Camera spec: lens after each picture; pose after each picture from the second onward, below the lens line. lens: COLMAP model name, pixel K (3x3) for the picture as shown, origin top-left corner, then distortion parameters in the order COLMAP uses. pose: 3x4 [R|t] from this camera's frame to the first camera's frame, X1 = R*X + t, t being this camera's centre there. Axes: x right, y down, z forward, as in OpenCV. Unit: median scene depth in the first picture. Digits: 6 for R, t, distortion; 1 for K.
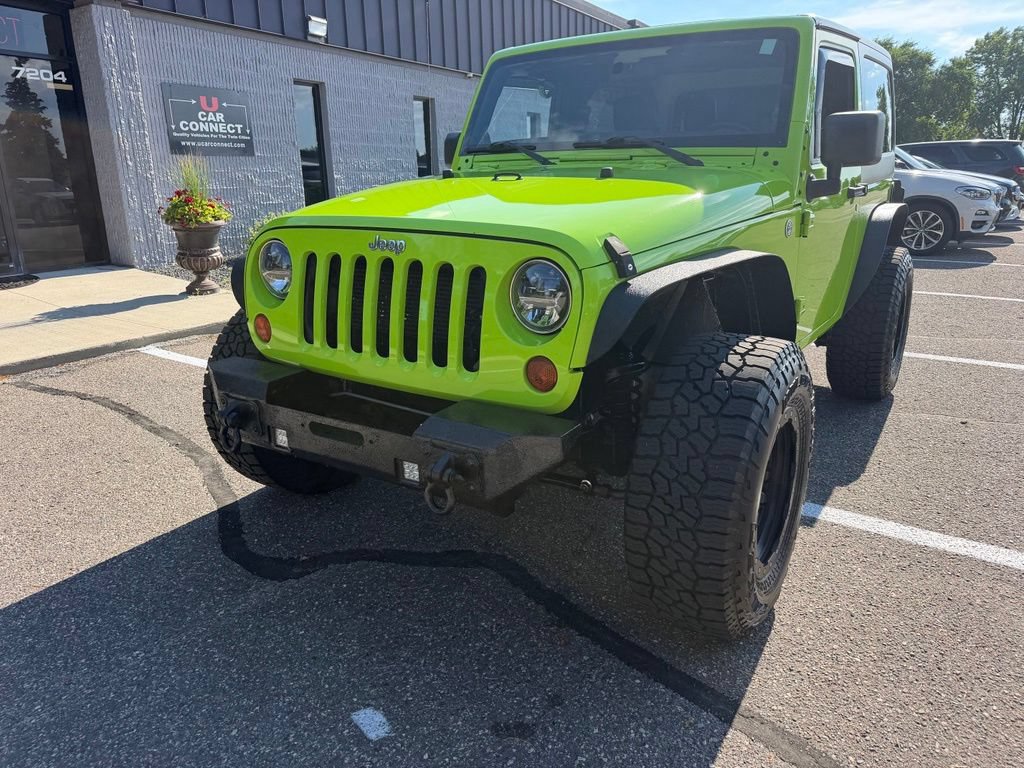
lens RADIAL K [[724.3, 0, 525.6], [0, 724.3, 388.1], [0, 0, 1]] dist [0.002179, -0.007843]
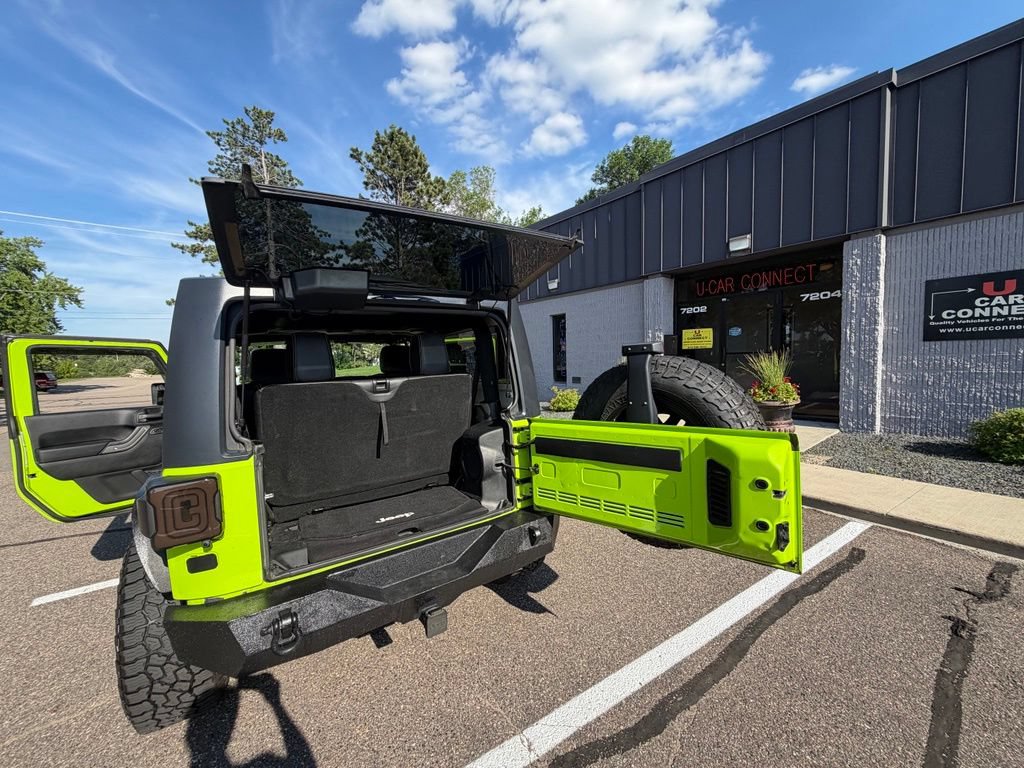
lens RADIAL K [[410.1, 0, 506.5], [0, 410.1, 385.5], [0, 0, 1]] dist [-0.001269, -0.000241]
pose [[-0.380749, 0.093300, -0.919959, 1.146000], [-0.218463, 0.957655, 0.187539, -0.789401], [0.898501, 0.272382, -0.344244, 2.204399]]
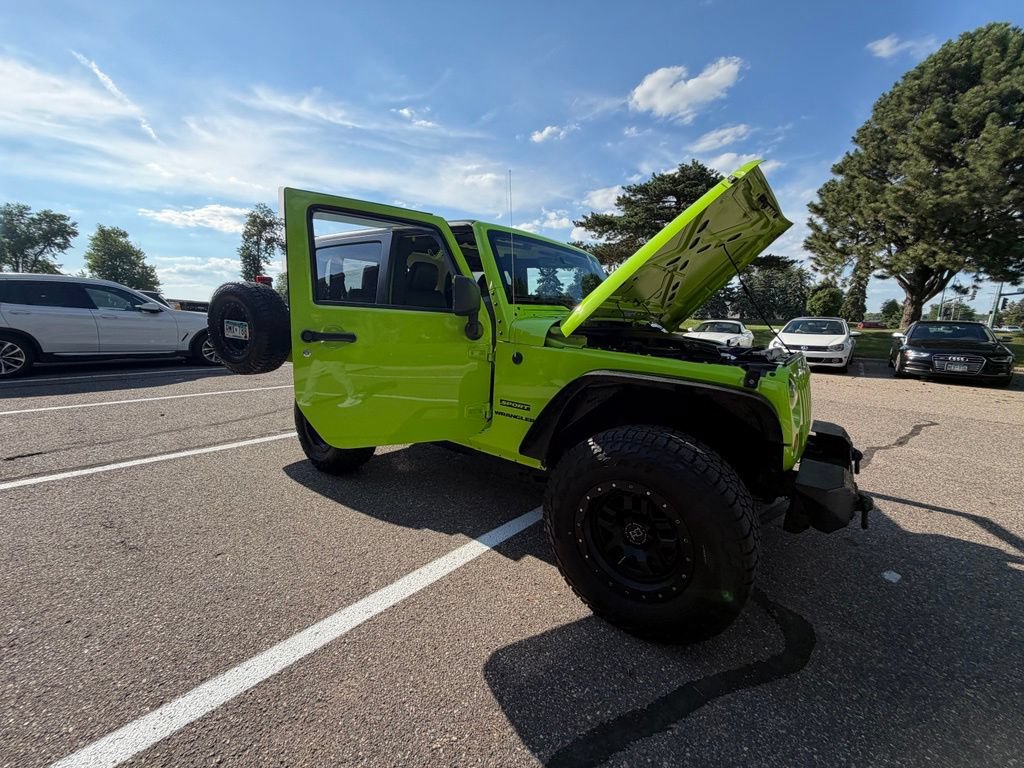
lens RADIAL K [[404.9, 0, 506.0], [0, 404.9, 381.7], [0, 0, 1]] dist [-0.000792, 0.000562]
pose [[0.109124, -0.136655, 0.984590, -0.963647], [0.252733, 0.961770, 0.105477, -0.344239], [-0.961363, 0.237328, 0.139490, 1.195366]]
